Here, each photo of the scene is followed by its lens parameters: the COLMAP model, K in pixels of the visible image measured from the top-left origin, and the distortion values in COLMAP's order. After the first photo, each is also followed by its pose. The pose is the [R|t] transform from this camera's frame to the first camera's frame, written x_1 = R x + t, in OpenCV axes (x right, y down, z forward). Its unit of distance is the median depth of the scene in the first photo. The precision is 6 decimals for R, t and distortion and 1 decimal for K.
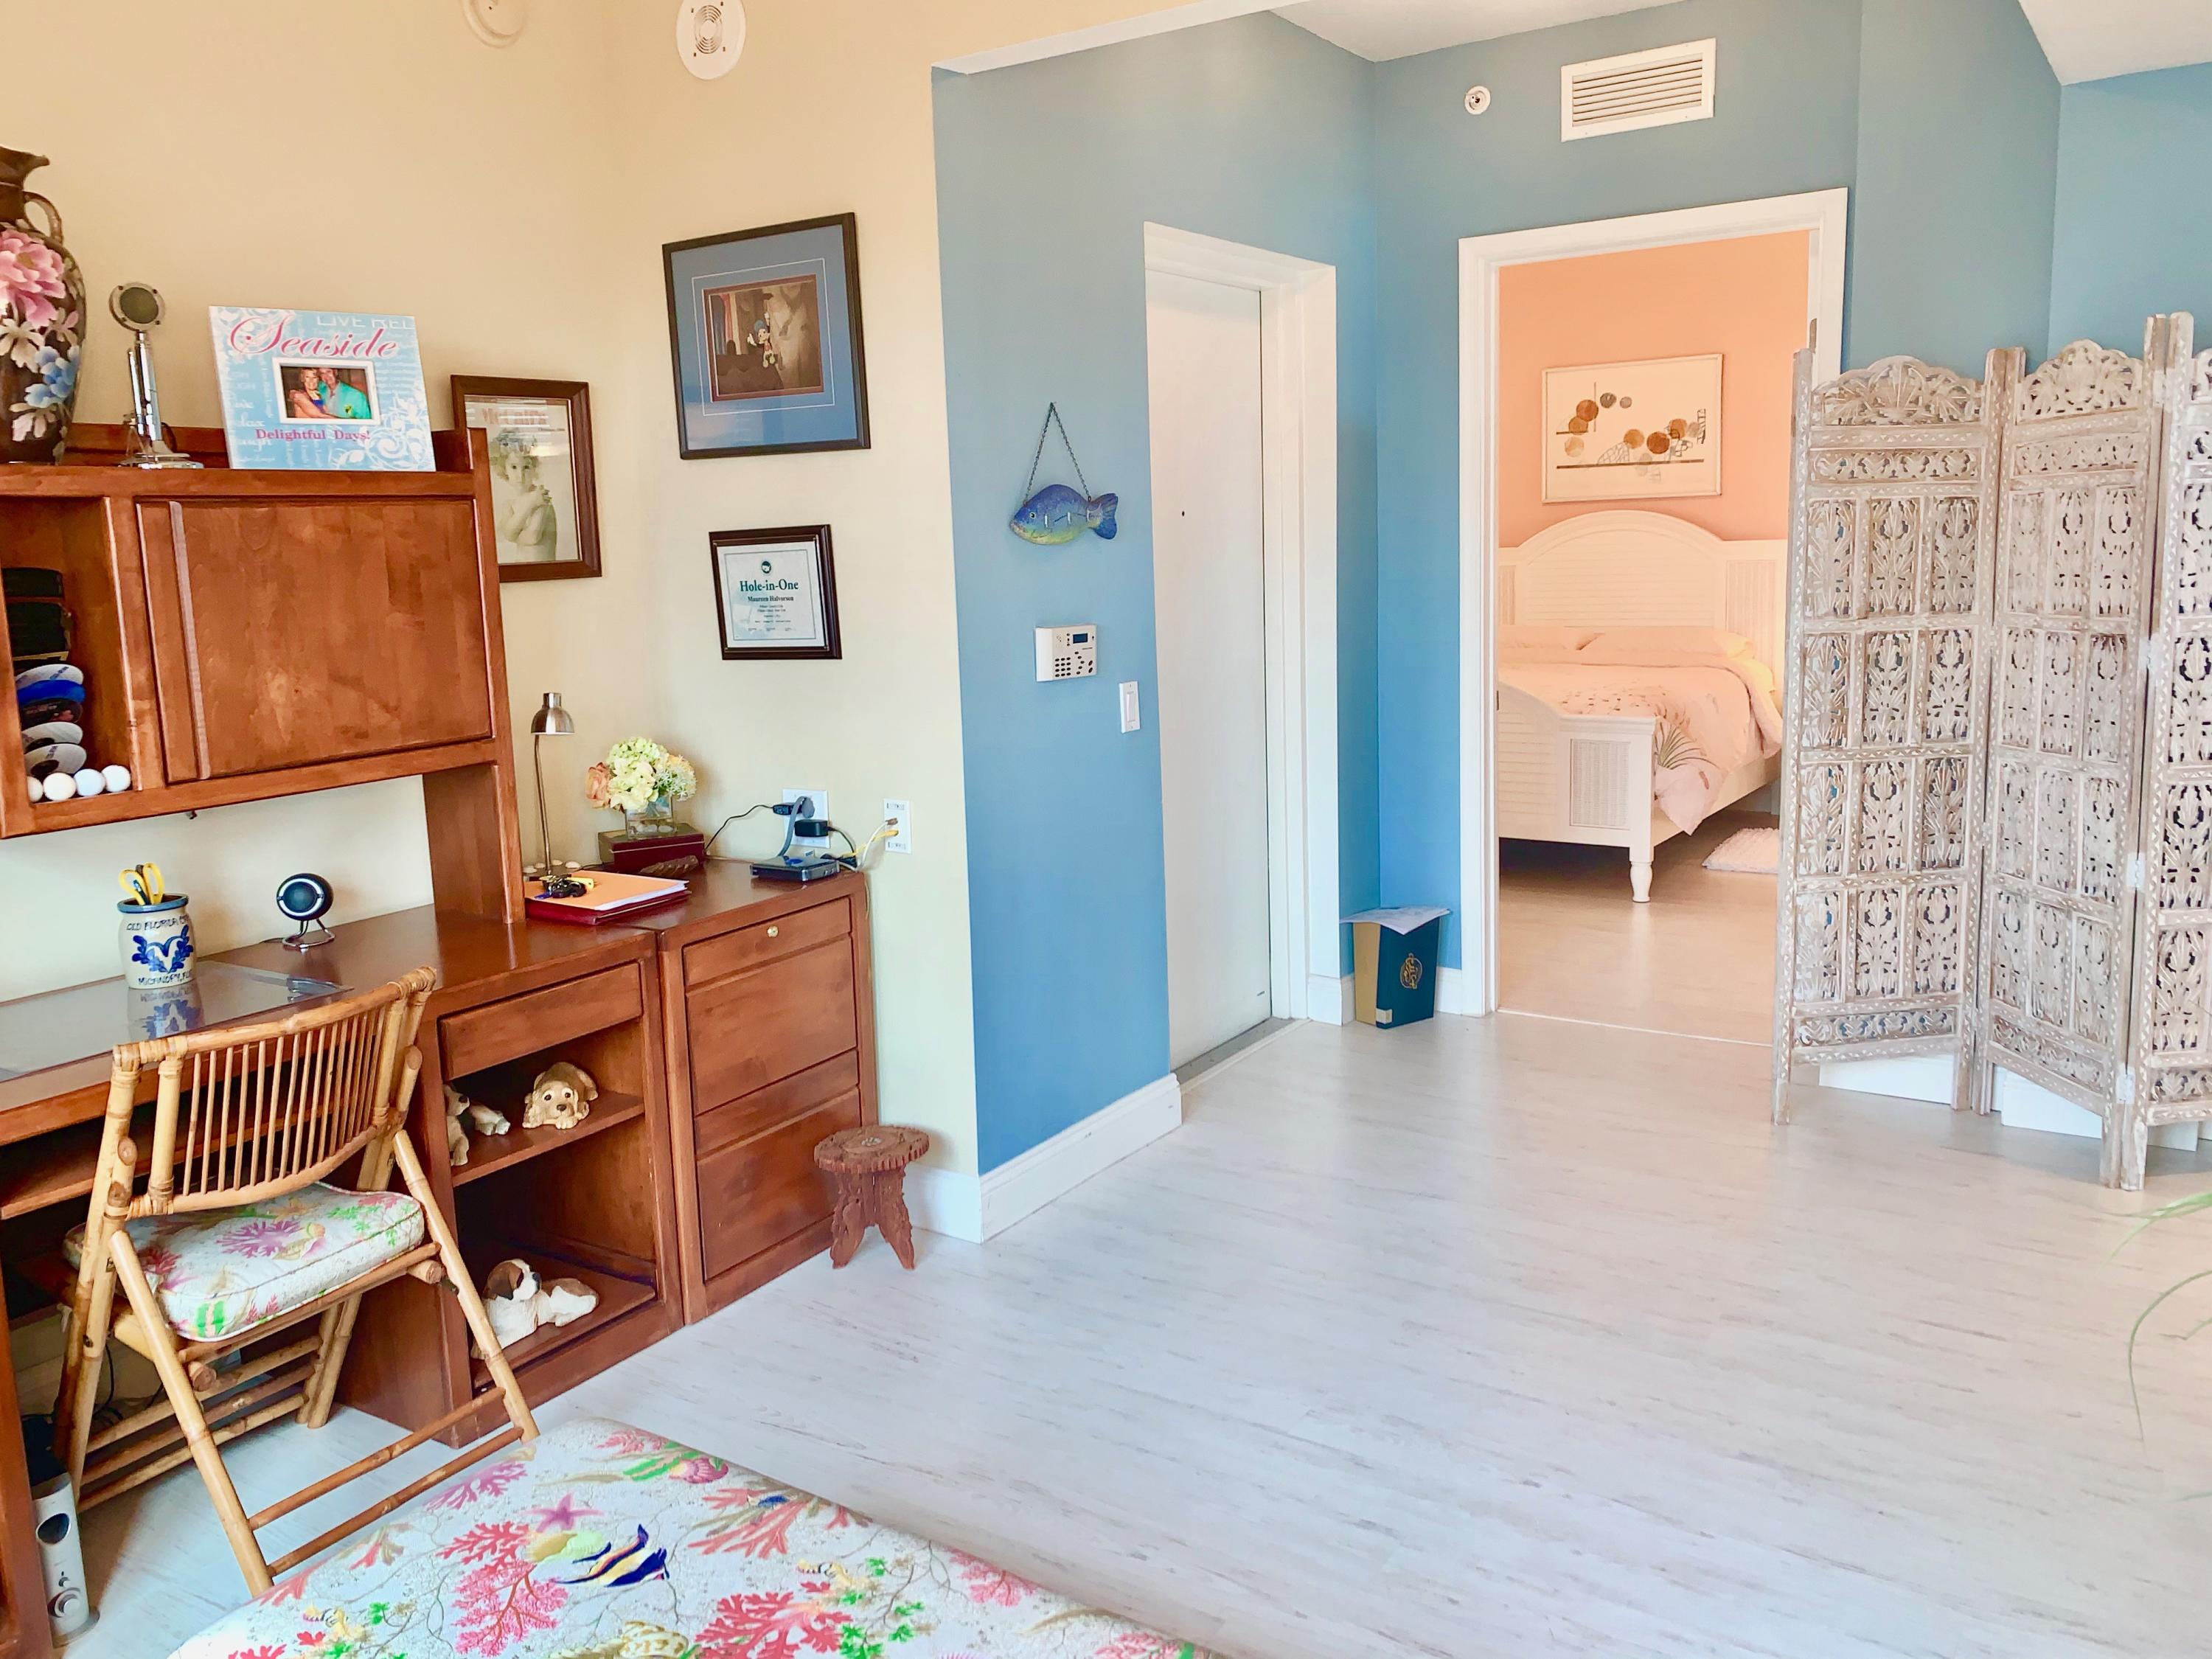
lens RADIAL K [[1700.8, 0, 1099.9], [0, 1700.8, 768.2], [0, 0, 1]] dist [0.026094, -0.037532]
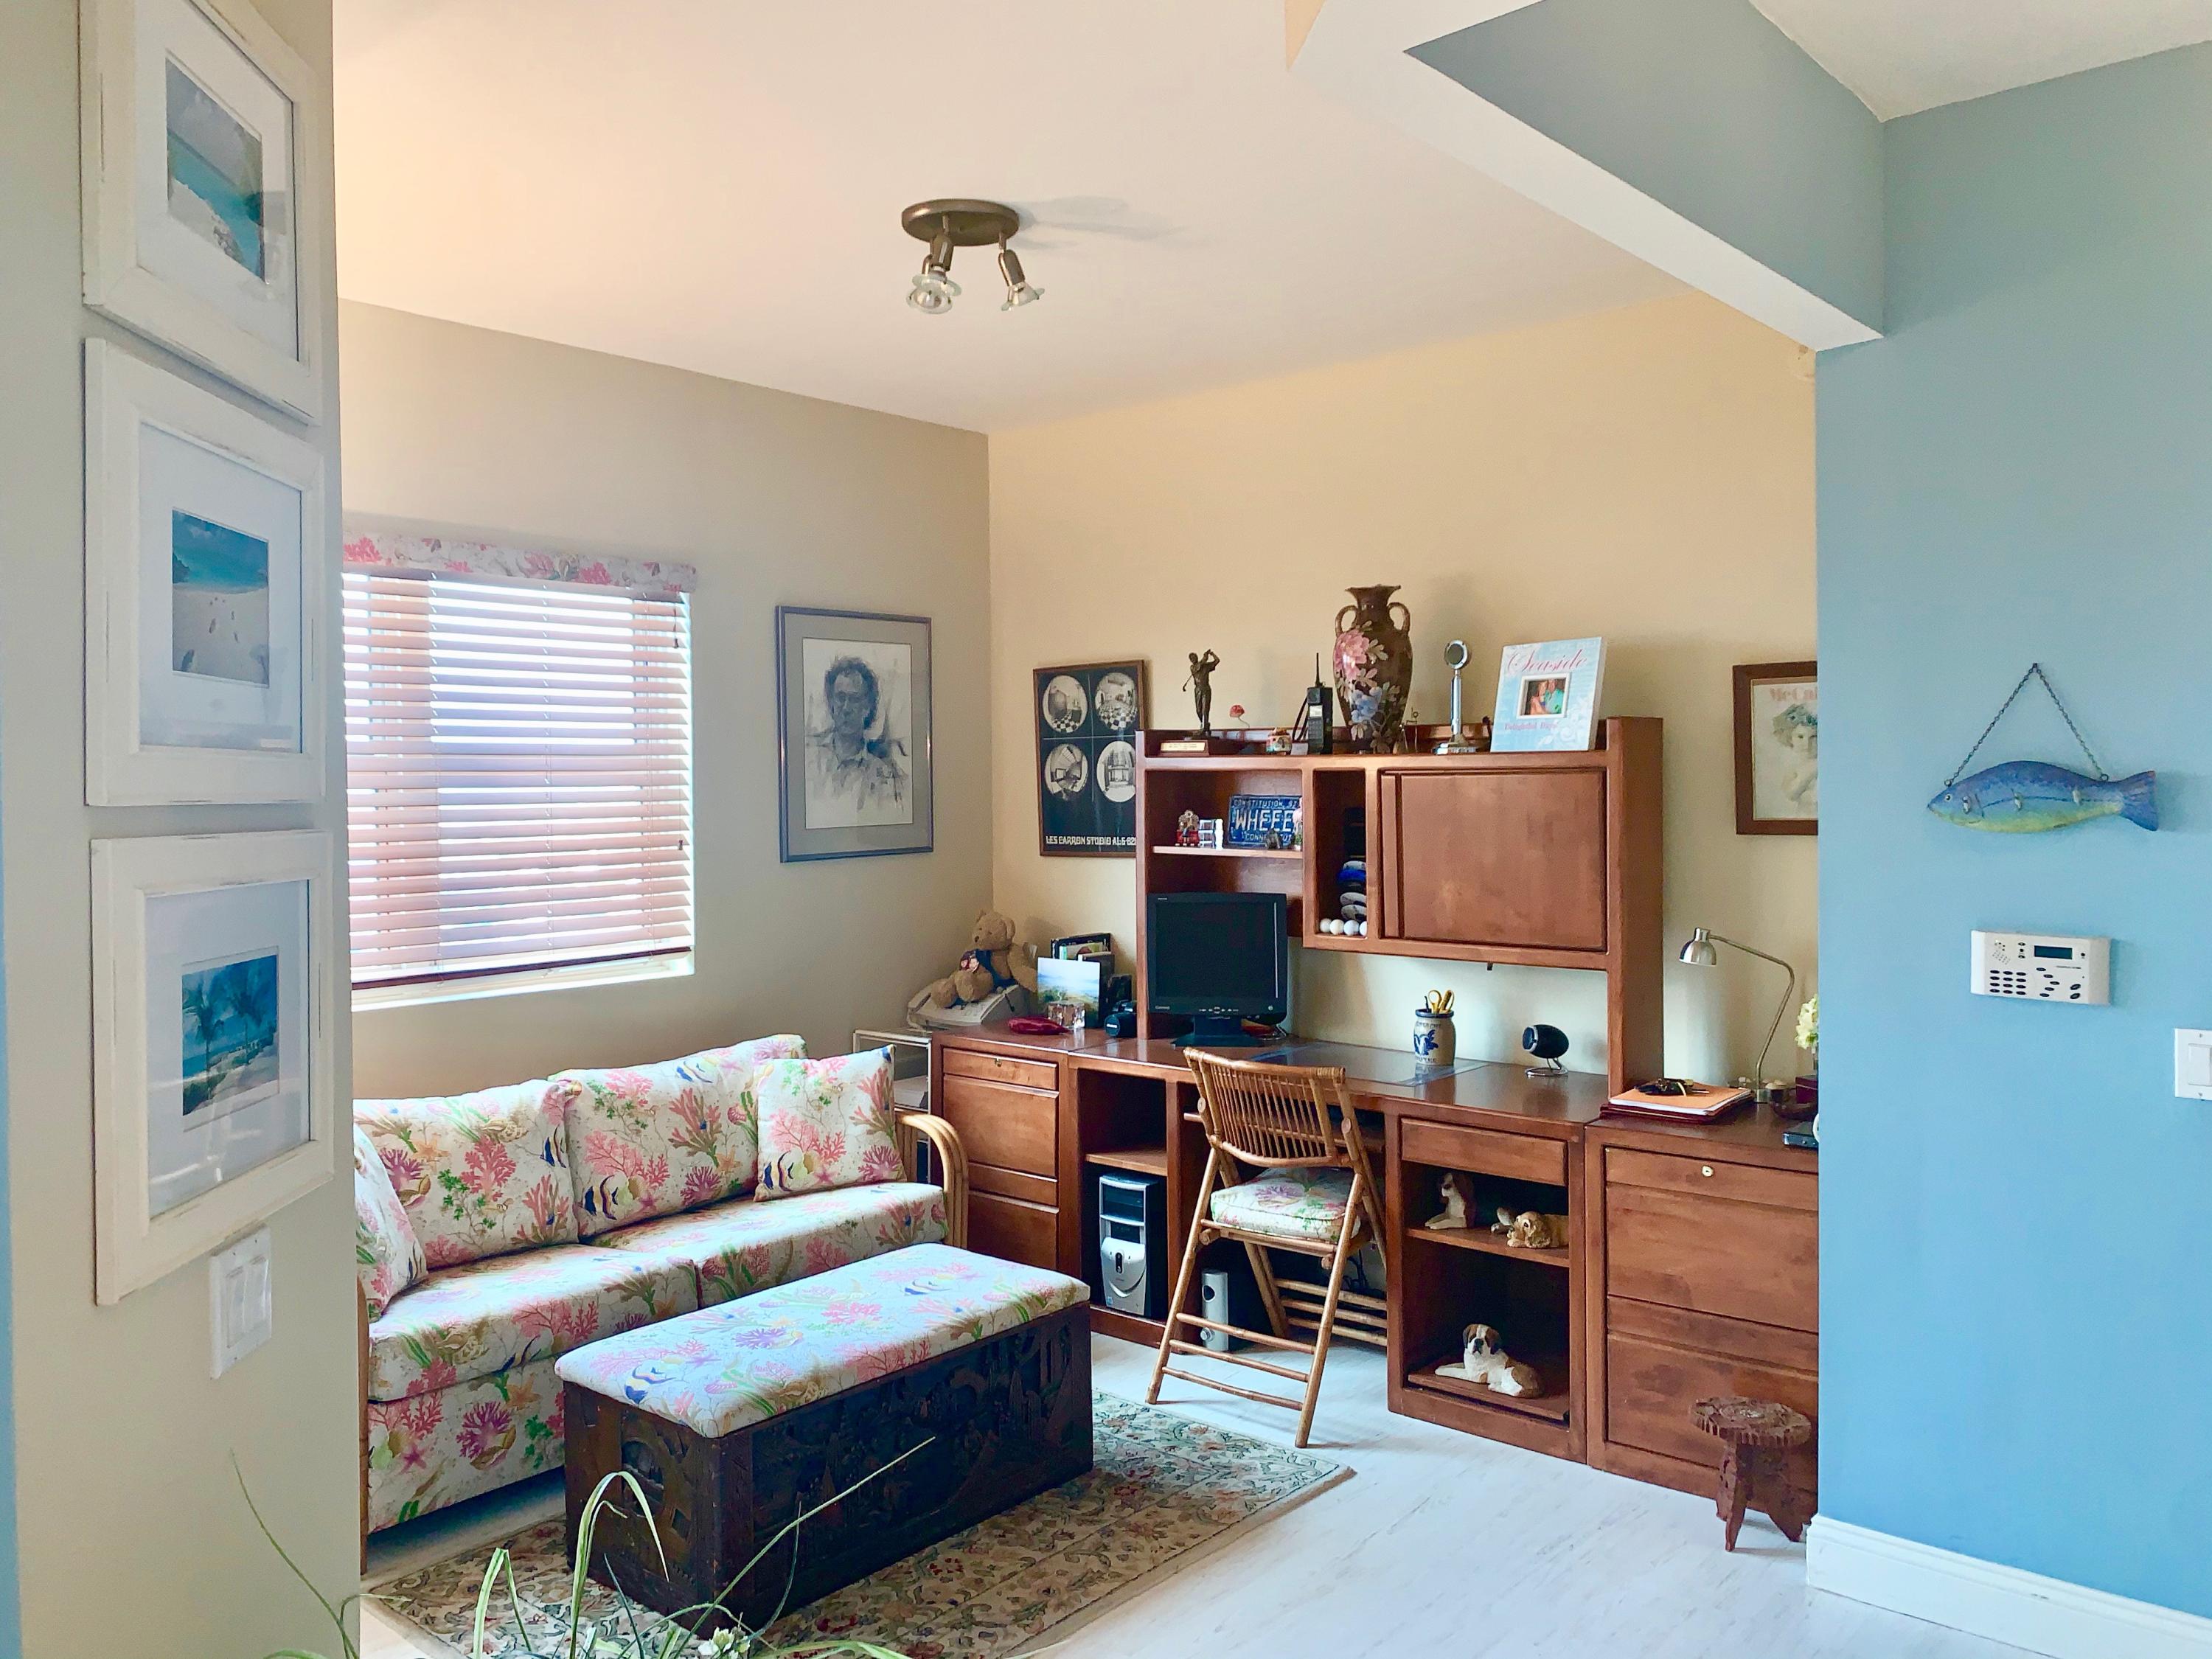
lens RADIAL K [[1681.5, 0, 1110.1], [0, 1681.5, 794.8], [0, 0, 1]] dist [0.071314, -0.216547]
pose [[-0.133073, 0.041156, -0.990251, 0.364472], [-0.126400, 0.990274, 0.058143, -0.061950], [0.983013, 0.132905, -0.126576, 0.294379]]
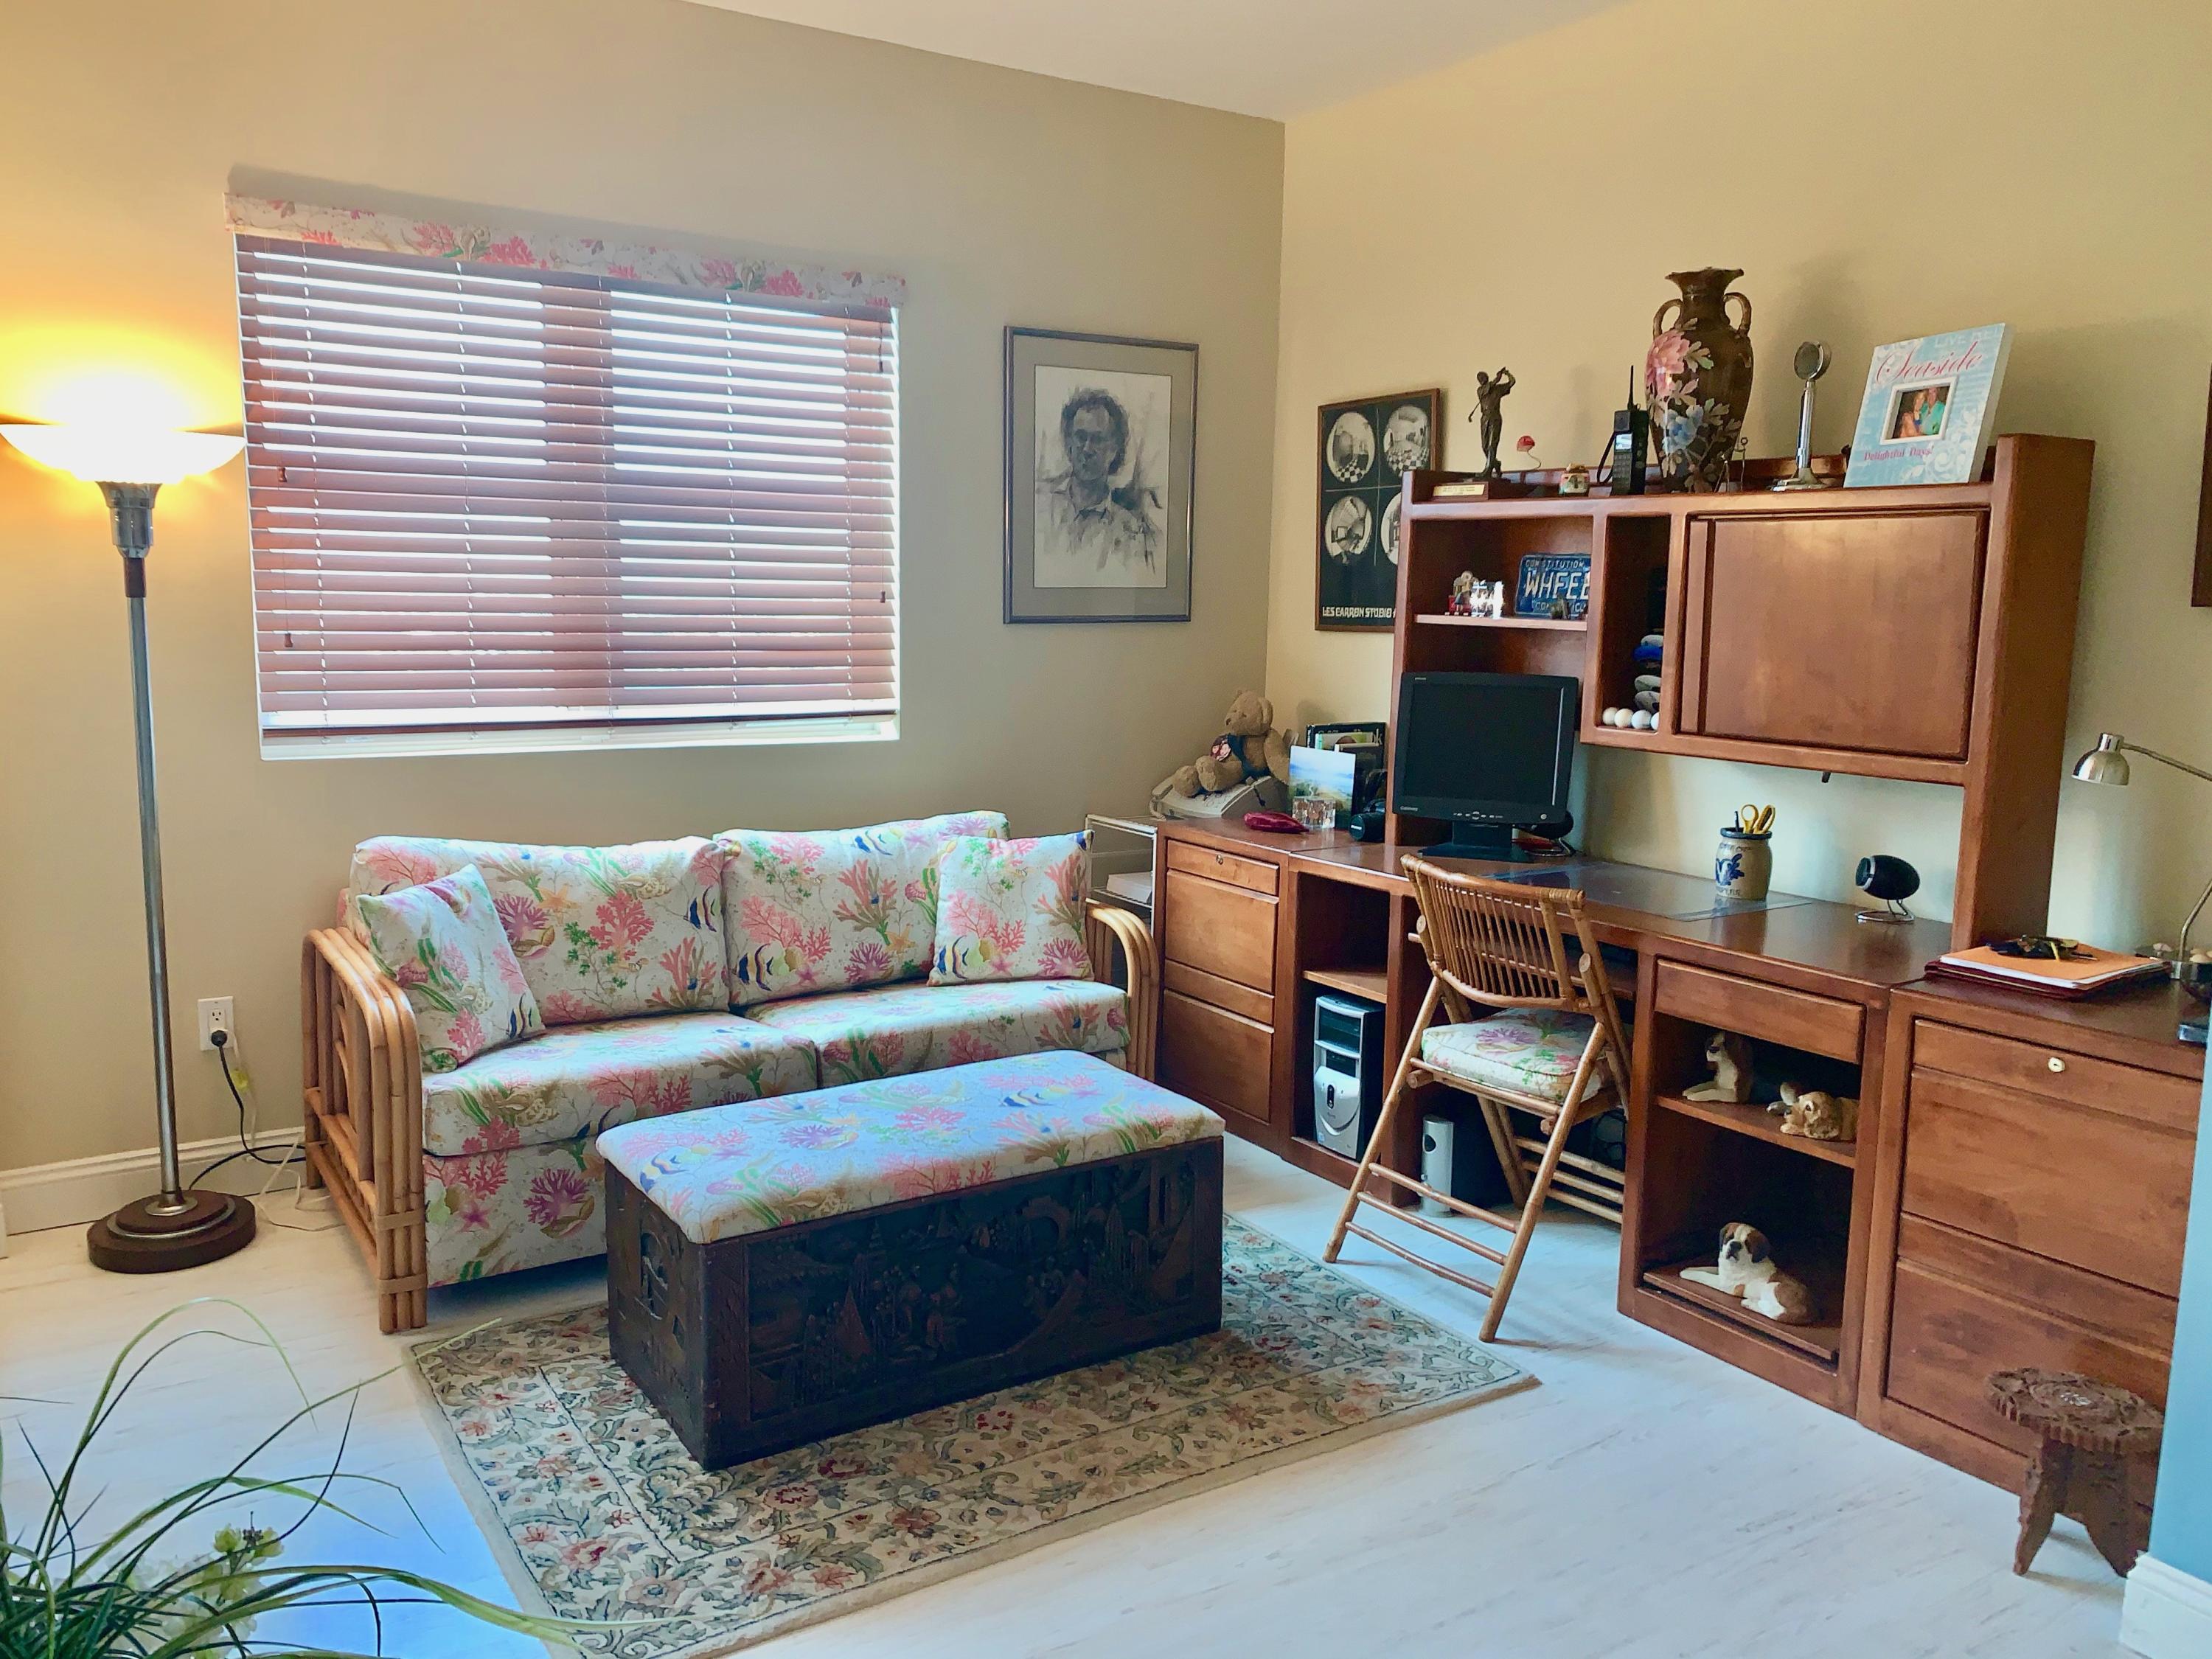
lens RADIAL K [[1660.7, 0, 1106.0], [0, 1660.7, 829.5], [0, 0, 1]] dist [0.036488, -0.099717]
pose [[-0.414944, 0.150264, -0.897353, 0.258359], [-0.132292, 0.965822, 0.222903, -0.047062], [0.900178, 0.211205, -0.380884, 0.352599]]
